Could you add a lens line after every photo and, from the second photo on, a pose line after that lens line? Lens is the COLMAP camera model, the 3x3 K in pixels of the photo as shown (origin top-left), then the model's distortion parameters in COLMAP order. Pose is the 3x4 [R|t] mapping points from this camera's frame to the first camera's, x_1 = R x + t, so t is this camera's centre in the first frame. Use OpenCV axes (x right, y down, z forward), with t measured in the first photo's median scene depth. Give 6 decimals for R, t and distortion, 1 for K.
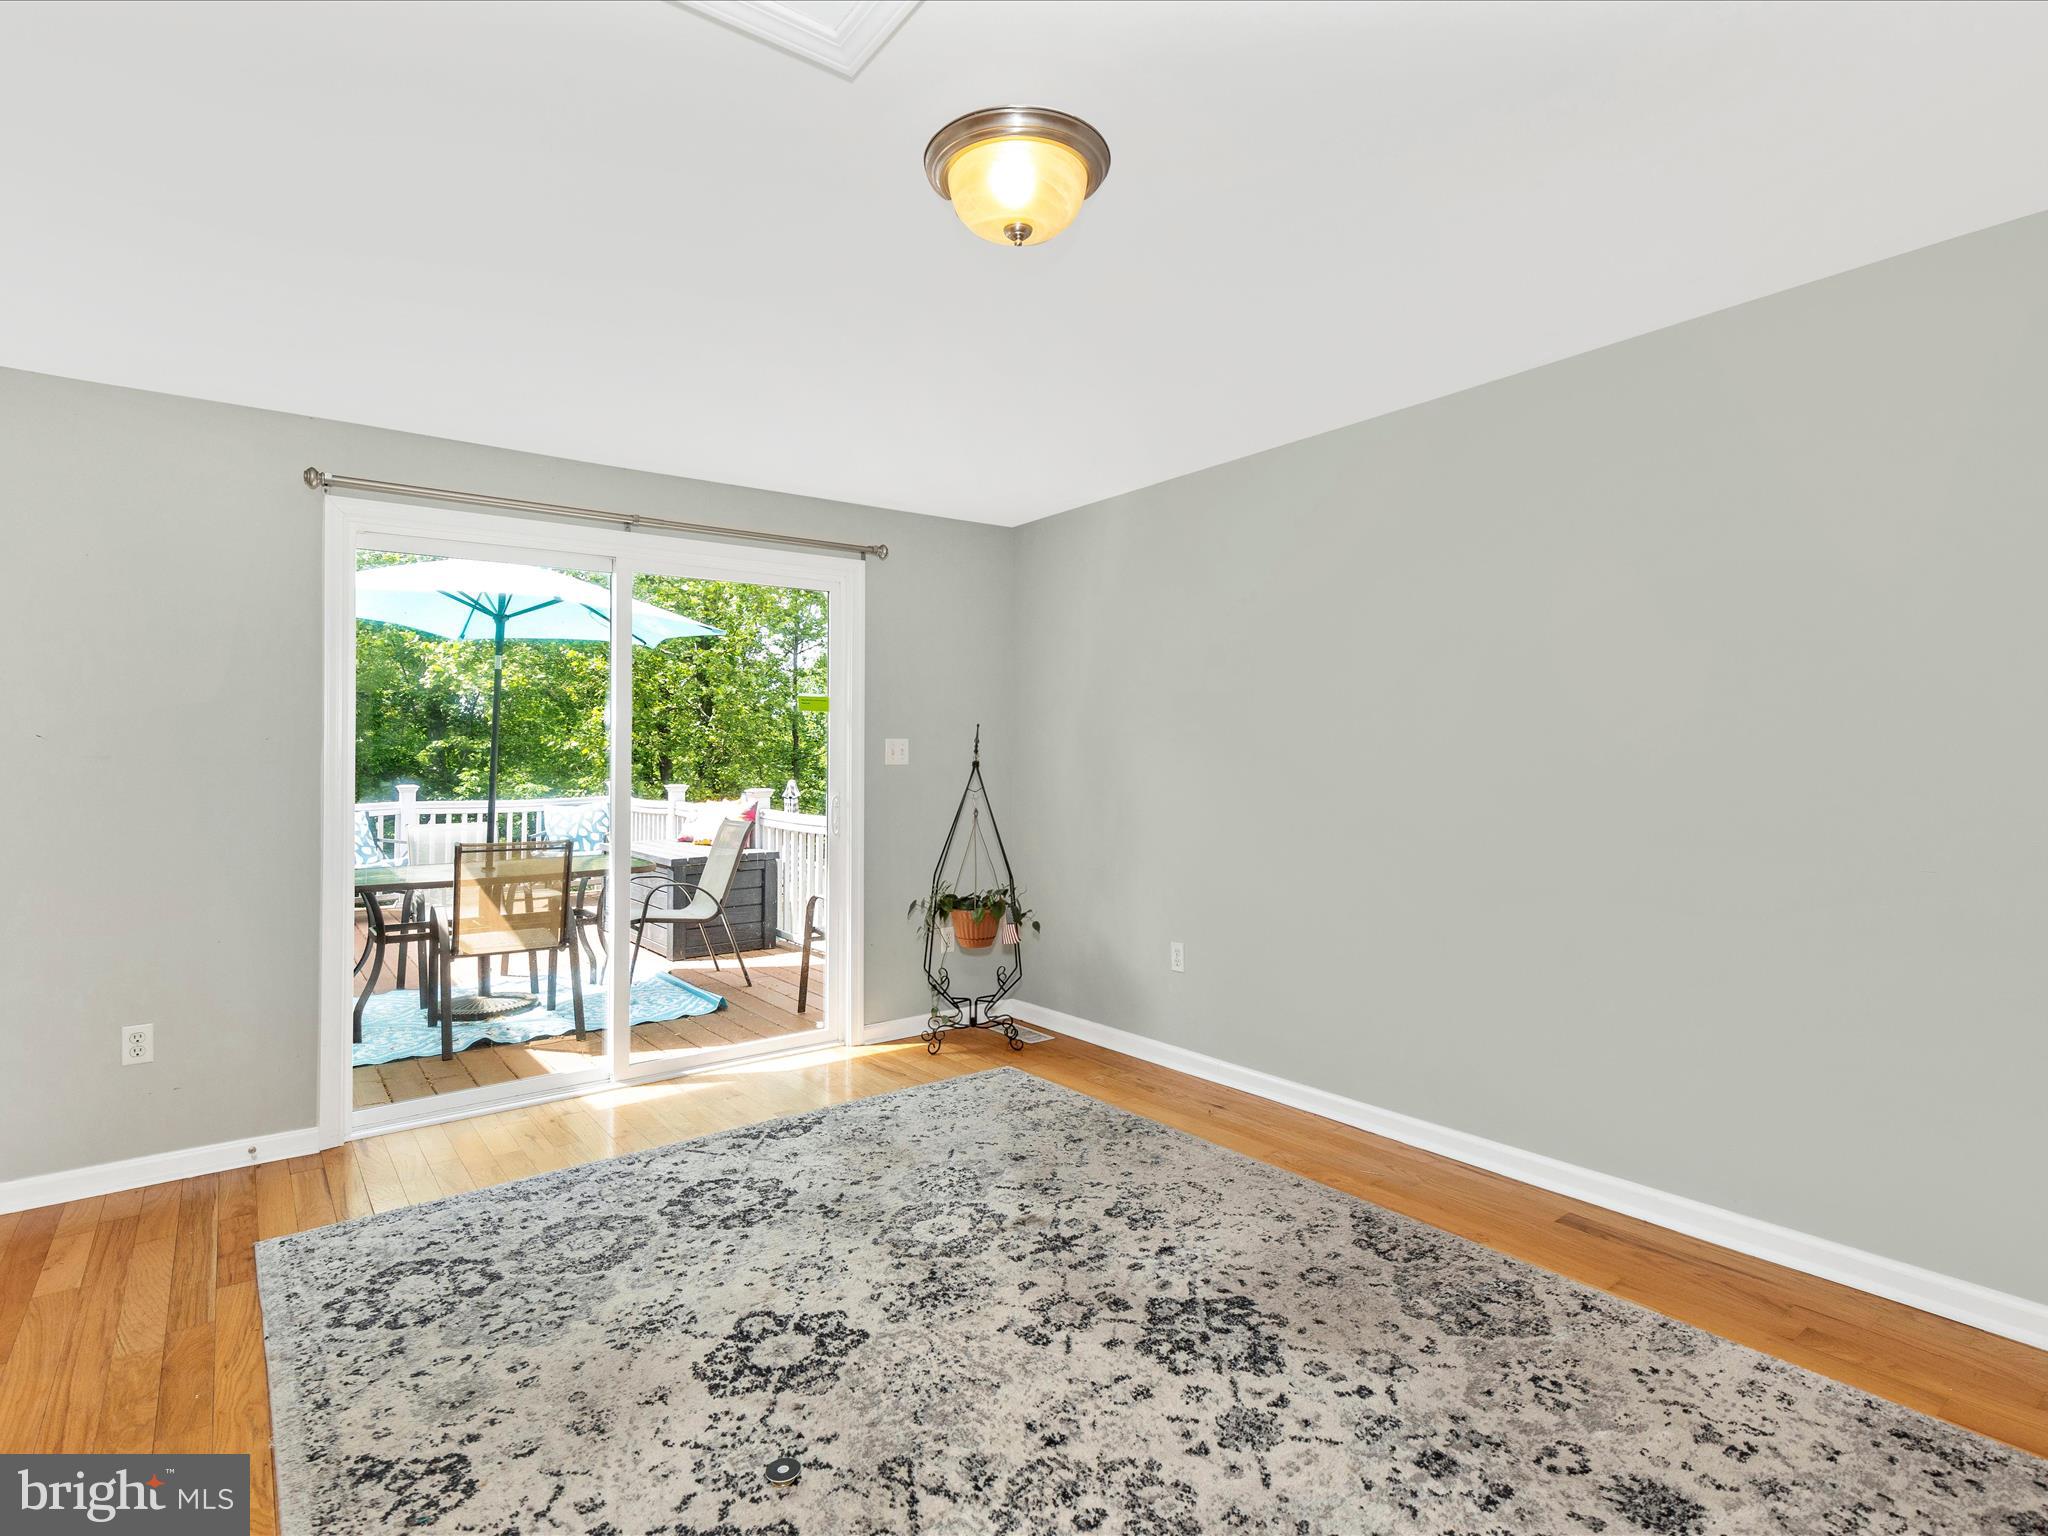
lens RADIAL K [[1043.9, 0, 1021.2], [0, 1043.9, 755.8], [0, 0, 1]] dist [0.011936, -0.002017]
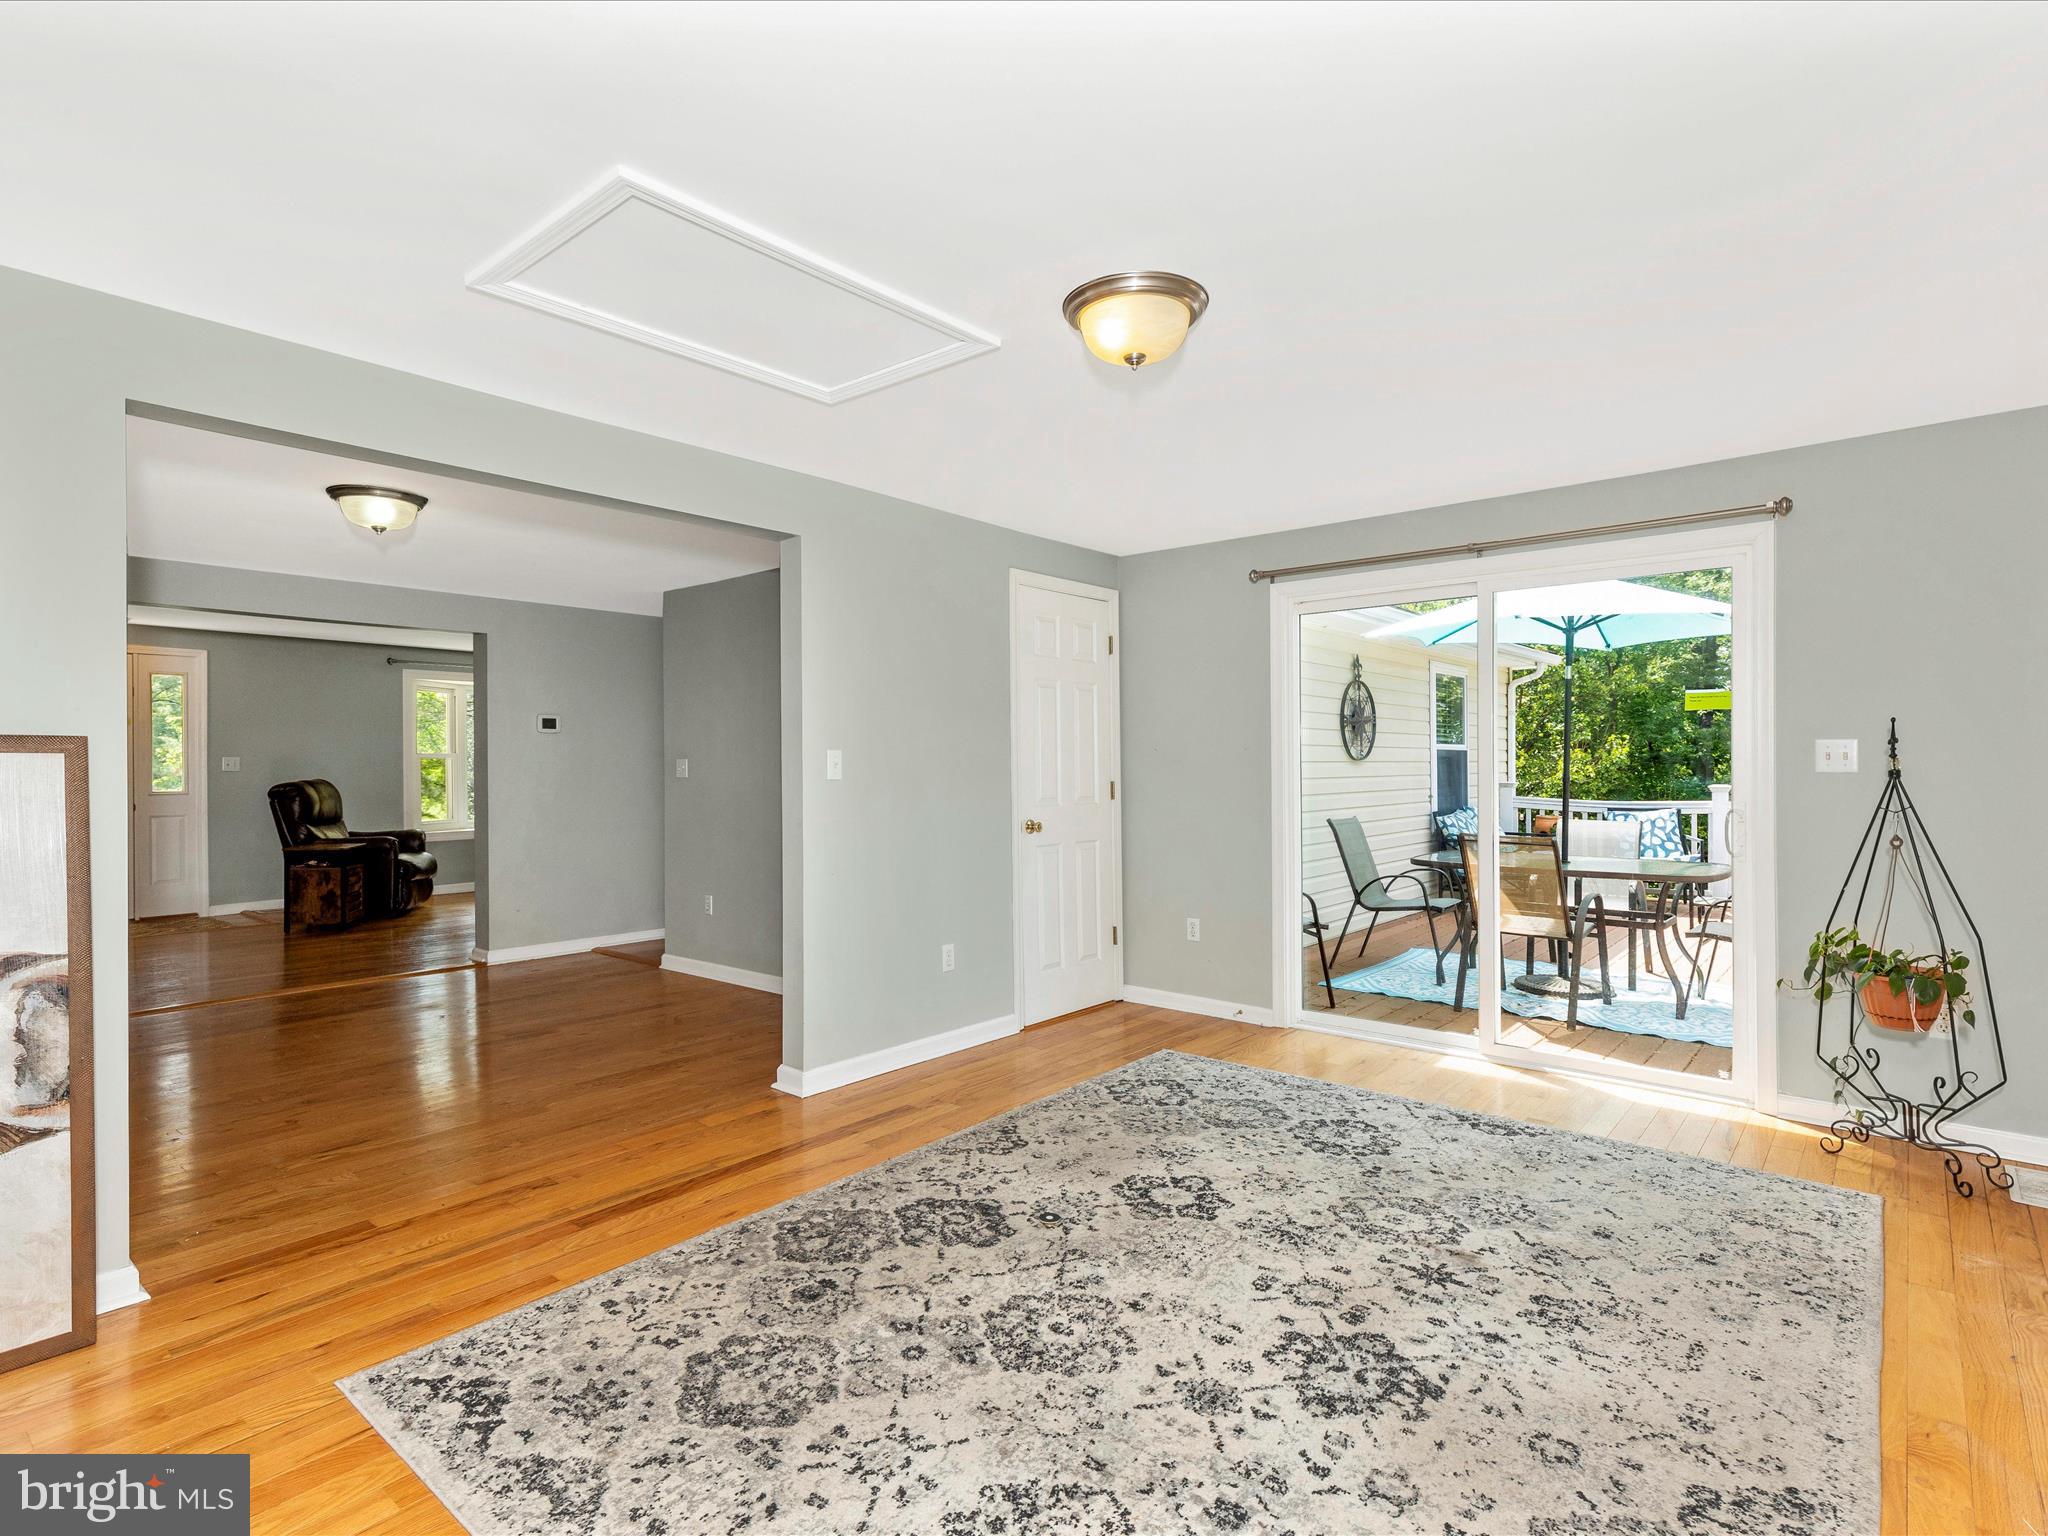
lens RADIAL K [[1043.9, 0, 1017.2], [0, 1043.9, 767.7], [0, 0, 1]] dist [0.011936, -0.002017]
pose [[0.210902, 0.010920, -0.977446, 0.874314], [0.003395, 0.999923, 0.011904, -0.011338], [0.977501, -0.005829, 0.210849, 0.420838]]
